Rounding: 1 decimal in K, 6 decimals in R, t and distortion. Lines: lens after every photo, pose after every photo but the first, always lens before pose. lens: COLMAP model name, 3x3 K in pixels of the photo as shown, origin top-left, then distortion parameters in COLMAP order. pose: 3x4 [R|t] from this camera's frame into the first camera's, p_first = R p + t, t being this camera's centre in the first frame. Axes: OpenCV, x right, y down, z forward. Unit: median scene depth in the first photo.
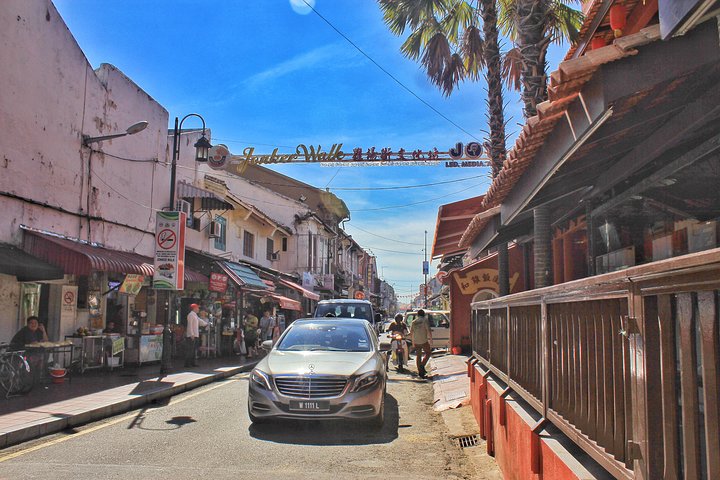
lens RADIAL K [[608.0, 0, 362.6], [0, 608.0, 252.5], [0, 0, 1]] dist [-0.166932, 0.154903]
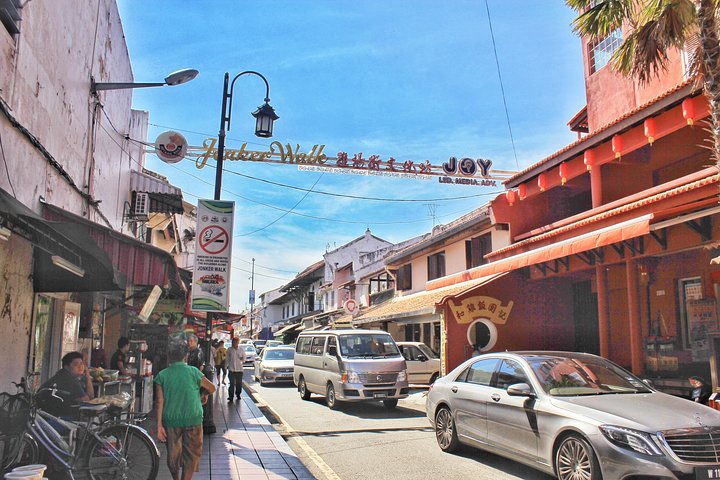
lens RADIAL K [[608.0, 0, 362.6], [0, 608.0, 252.5], [0, 0, 1]] dist [-0.166932, 0.154903]
pose [[0.944230, 0.049541, 0.325538, -0.259061], [-0.033169, 0.997899, -0.055653, 0.017306], [-0.327611, 0.041751, 0.943890, 0.184658]]
